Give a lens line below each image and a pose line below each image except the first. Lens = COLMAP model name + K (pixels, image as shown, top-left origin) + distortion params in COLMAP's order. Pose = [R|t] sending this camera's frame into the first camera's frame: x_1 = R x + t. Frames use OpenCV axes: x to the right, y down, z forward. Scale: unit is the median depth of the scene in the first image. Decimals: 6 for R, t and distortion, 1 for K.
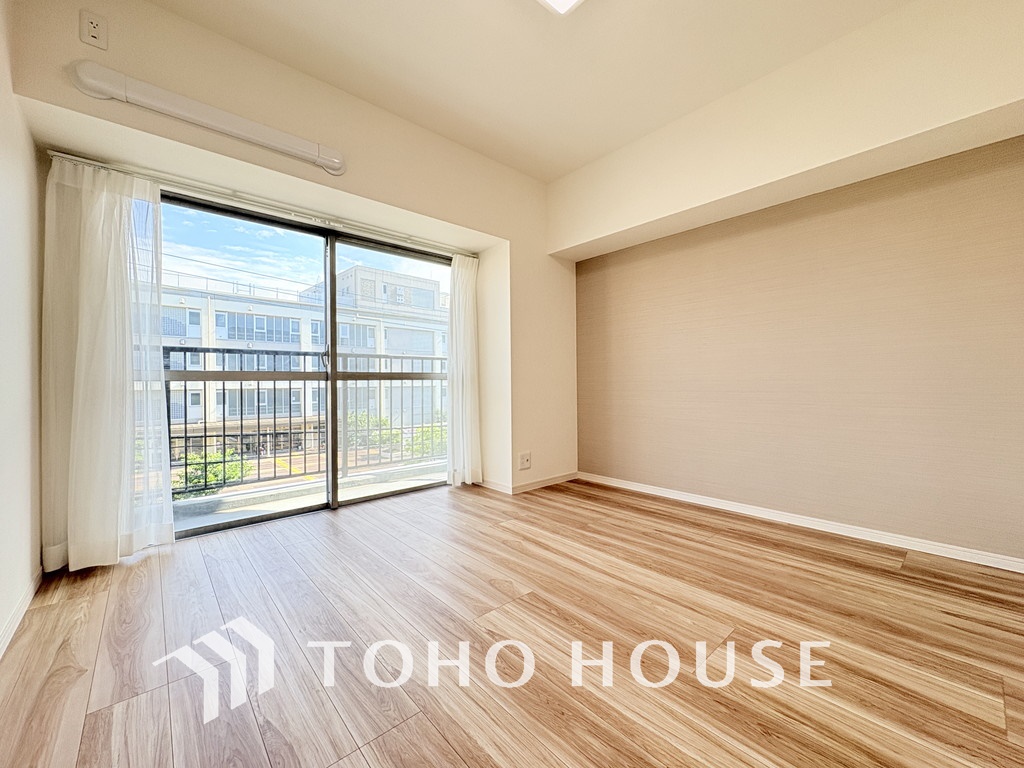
lens RADIAL K [[410.6, 0, 495.8], [0, 410.6, 401.6], [0, 0, 1]] dist [0.000663, 0.000201]
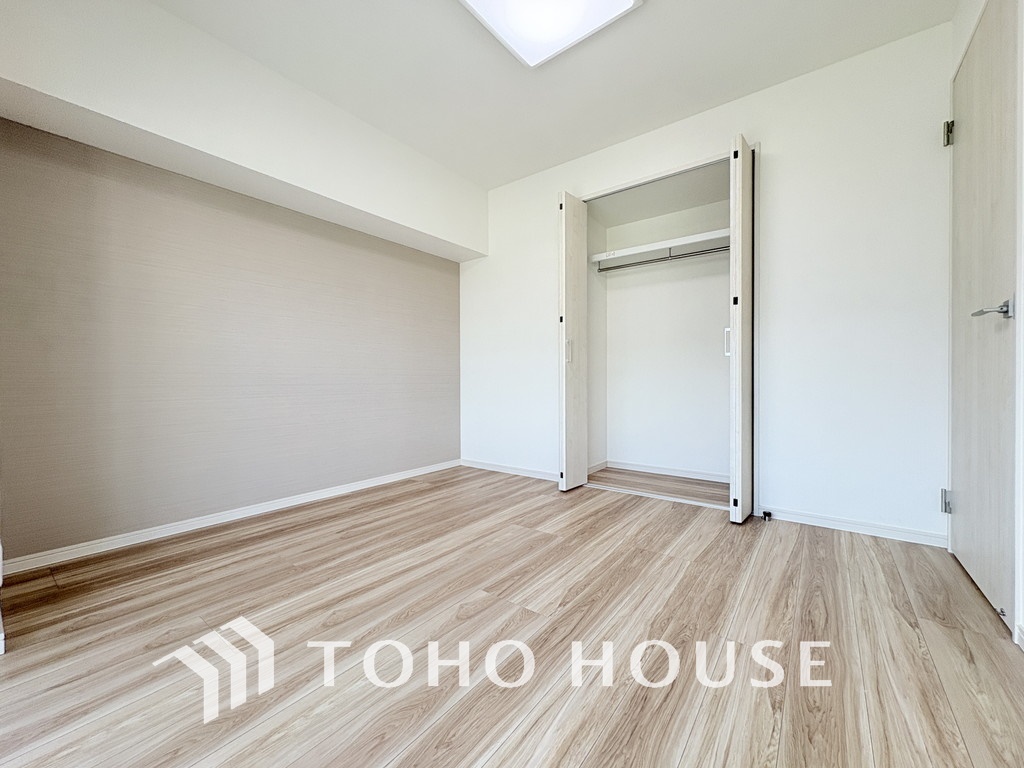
lens RADIAL K [[410.6, 0, 514.1], [0, 410.6, 376.3], [0, 0, 1]] dist [0.000663, 0.000201]
pose [[-0.222262, 0.018512, 0.974811, -0.644569], [0.050487, 0.998697, -0.007454, -0.018299], [-0.973679, 0.047558, -0.222907, 0.826892]]
